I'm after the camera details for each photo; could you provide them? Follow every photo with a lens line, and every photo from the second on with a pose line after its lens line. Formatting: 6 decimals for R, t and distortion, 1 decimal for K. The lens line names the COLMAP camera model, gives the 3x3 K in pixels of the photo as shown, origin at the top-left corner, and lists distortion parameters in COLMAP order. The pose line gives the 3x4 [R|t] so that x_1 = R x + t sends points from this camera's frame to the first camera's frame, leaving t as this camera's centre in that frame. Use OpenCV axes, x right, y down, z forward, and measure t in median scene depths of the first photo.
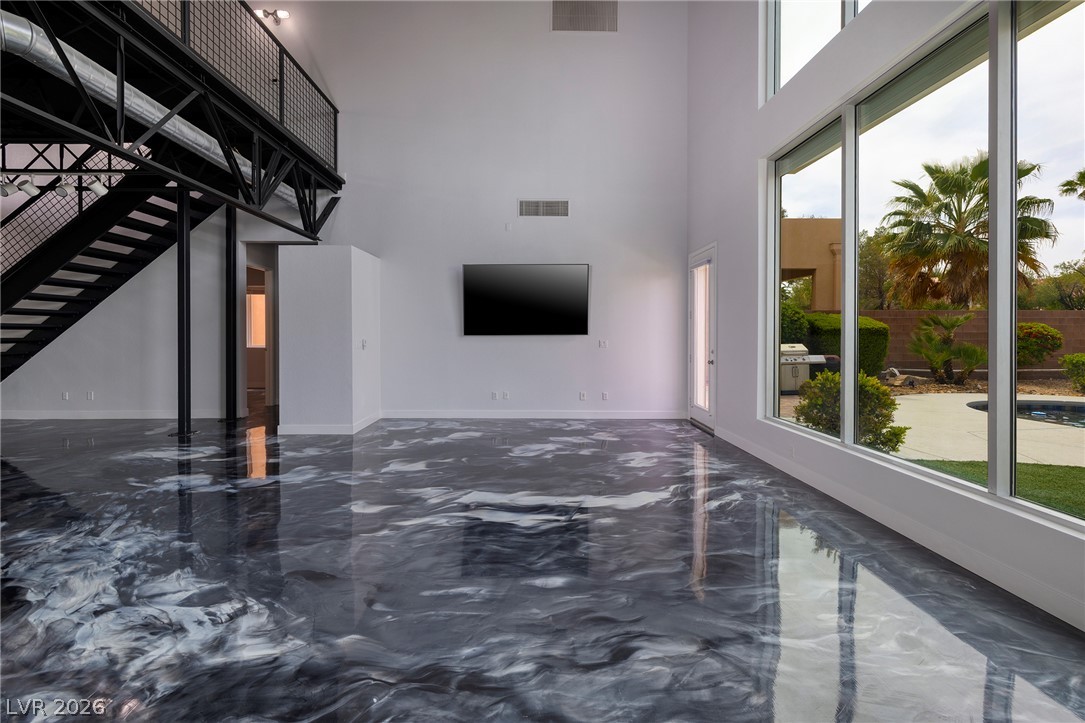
lens RADIAL K [[458.5, 0, 535.3], [0, 458.5, 342.6], [0, 0, 1]] dist [0.000877, 0.000289]
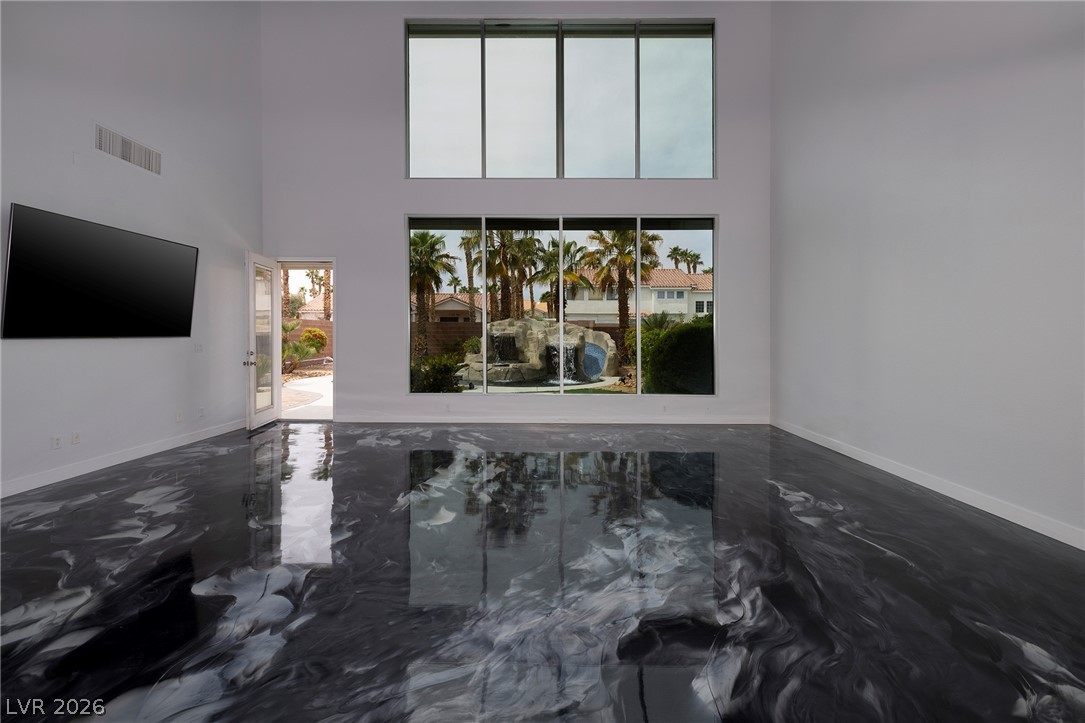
lens RADIAL K [[454.4, 0, 548.2], [0, 454.4, 343.9], [0, 0, 1]] dist [0.002181, 0.000140]
pose [[0.026472, -0.017494, 0.999496, -1.592939], [0.015795, 0.999729, 0.017080, -0.021405], [-0.999525, 0.015335, 0.026741, 0.906451]]
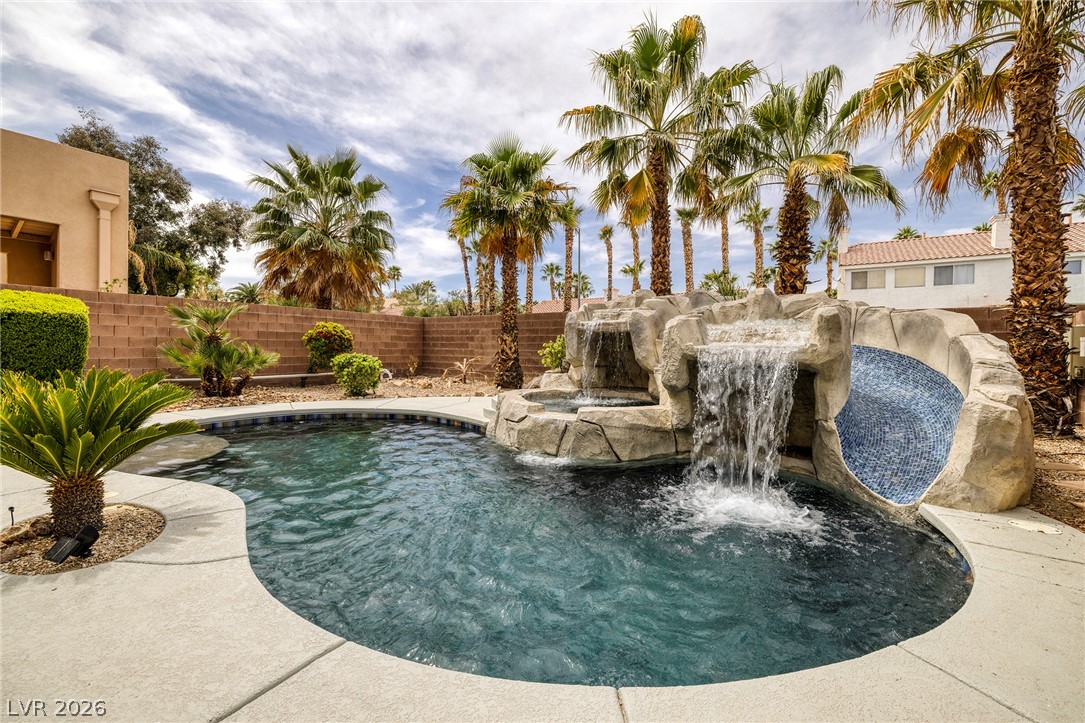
lens RADIAL K [[451.2, 0, 542.5], [0, 451.2, 361.5], [0, 0, 1]] dist [0.001883, 0.000219]
pose [[0.555042, -0.019321, 0.831598, 2.538016], [0.005325, 0.999792, 0.019675, 0.090624], [-0.831806, -0.006492, 0.555029, 0.600481]]
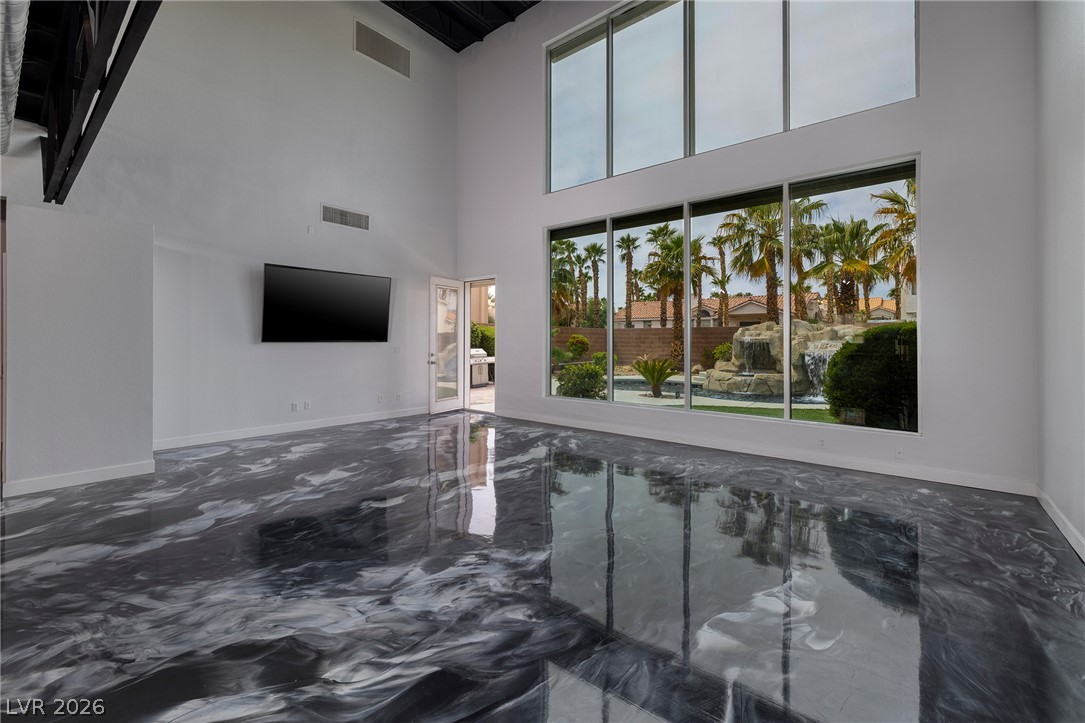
lens RADIAL K [[454.4, 0, 548.2], [0, 454.4, 343.9], [0, 0, 1]] dist [0.002181, 0.000140]
pose [[0.647671, -0.002625, 0.761915, -1.139877], [0.011447, 0.999915, -0.006286, -0.002505], [-0.761834, 0.012793, 0.647646, 0.013804]]
